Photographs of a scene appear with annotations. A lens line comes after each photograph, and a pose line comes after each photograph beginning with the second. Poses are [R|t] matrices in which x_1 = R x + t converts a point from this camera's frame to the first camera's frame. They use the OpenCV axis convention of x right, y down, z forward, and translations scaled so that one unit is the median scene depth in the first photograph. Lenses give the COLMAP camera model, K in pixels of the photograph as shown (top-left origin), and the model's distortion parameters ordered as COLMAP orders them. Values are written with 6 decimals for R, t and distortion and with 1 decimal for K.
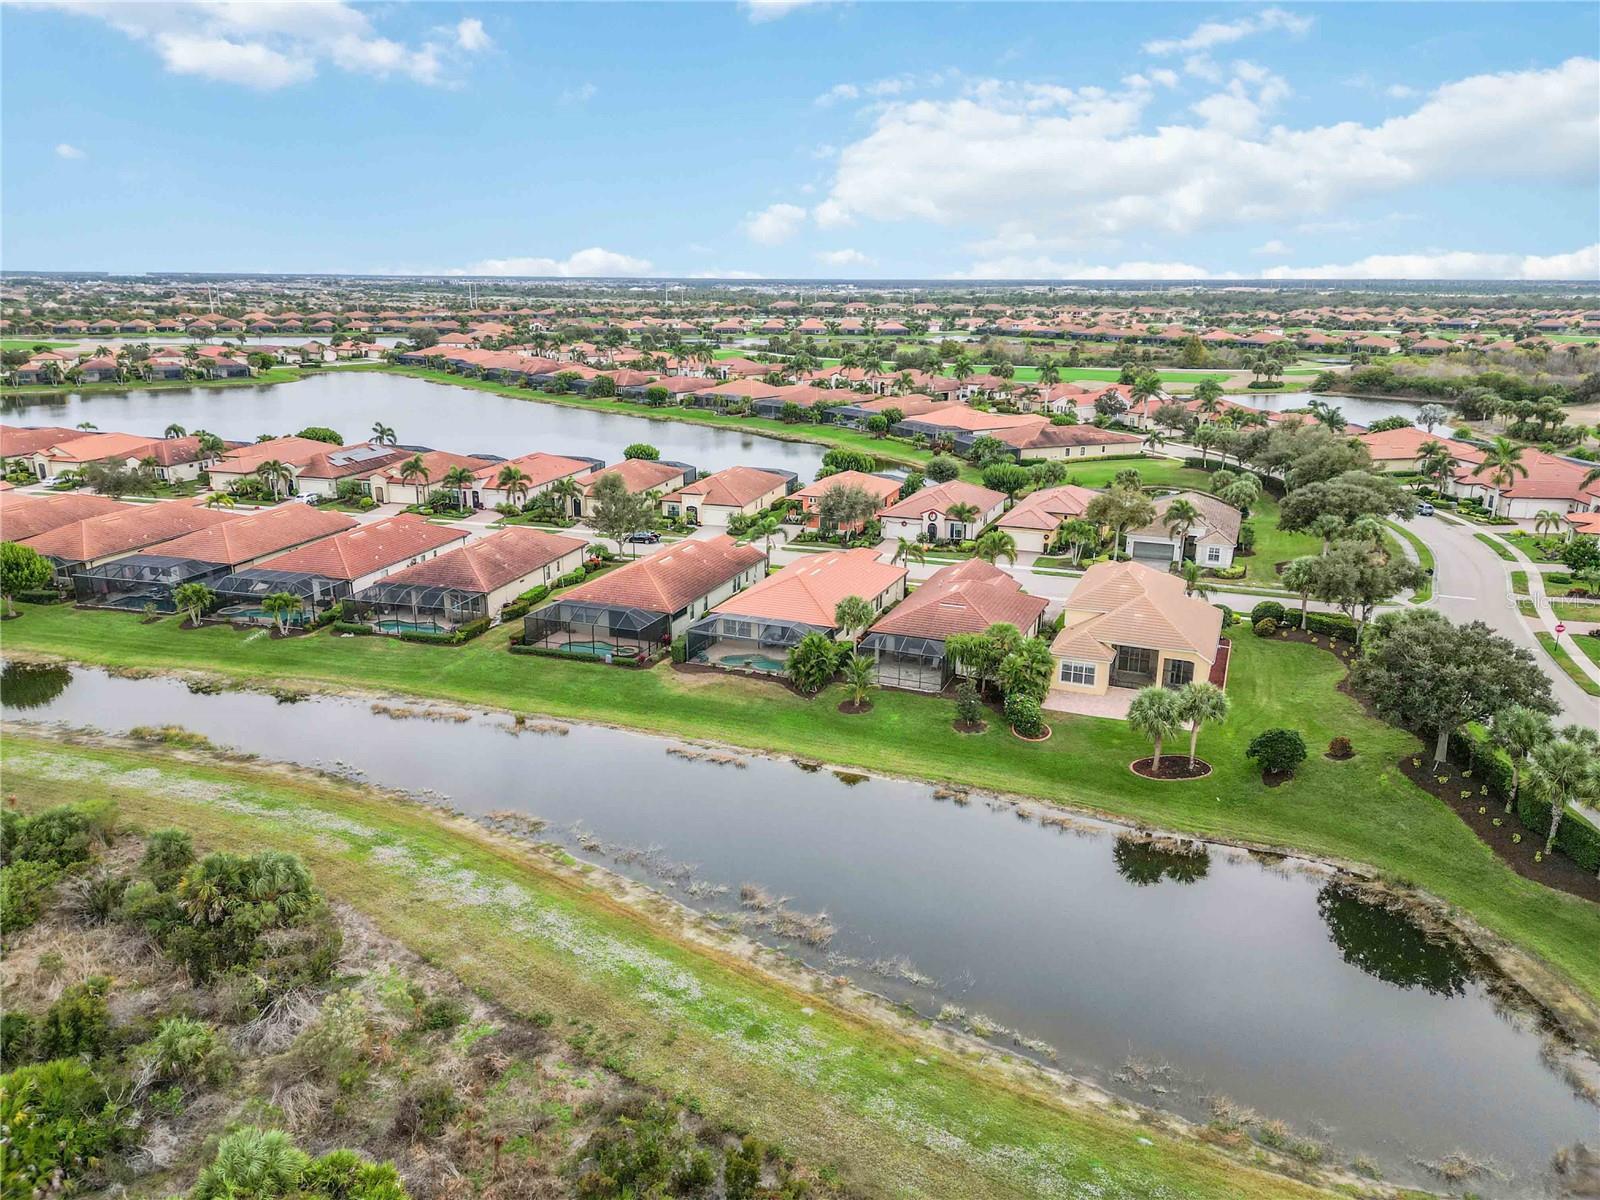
lens RADIAL K [[1112.9, 0, 800.0], [0, 1112.9, 600.0], [0, 0, 1]] dist [0.116213, -0.210397]
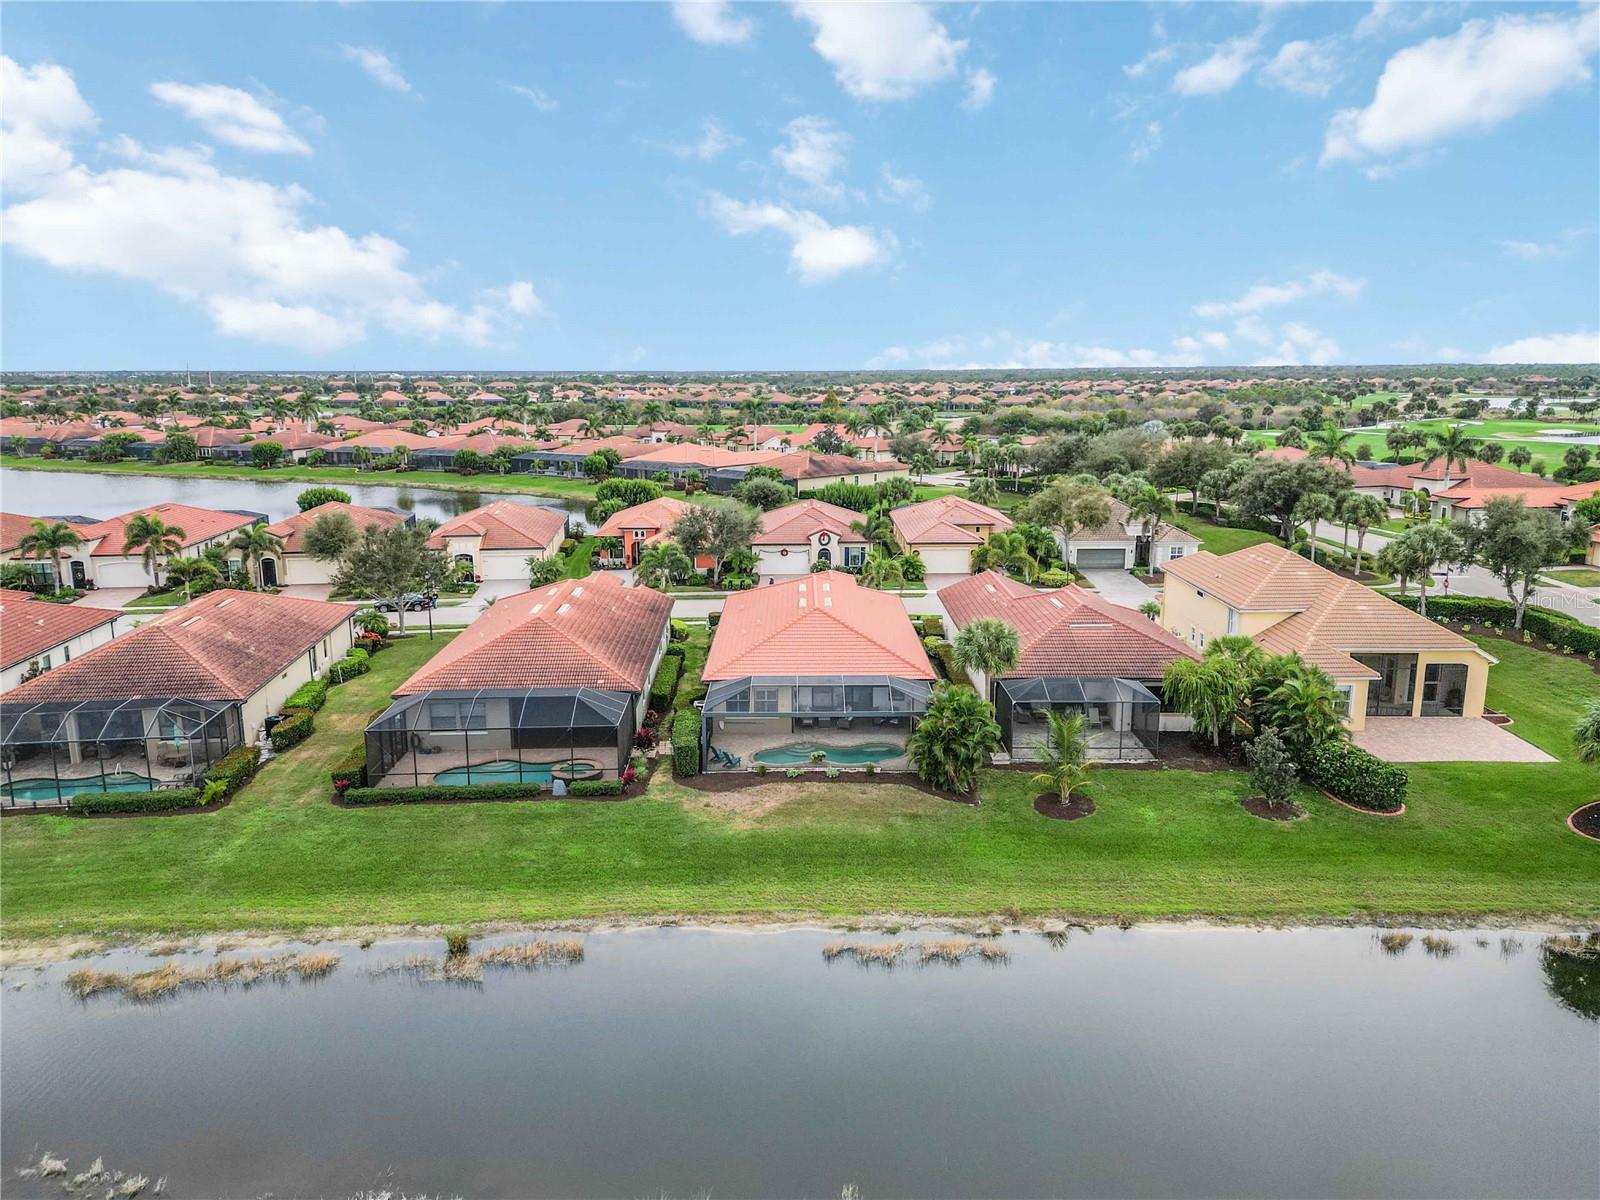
lens RADIAL K [[1116.2, 0, 800.0], [0, 1116.2, 600.0], [0, 0, 1]] dist [0.073456, -0.078093]
pose [[0.924679, -0.086255, 0.370849, -0.184614], [0.114712, 0.991857, -0.055331, 0.005156], [-0.363057, 0.093704, 0.927043, 0.332534]]
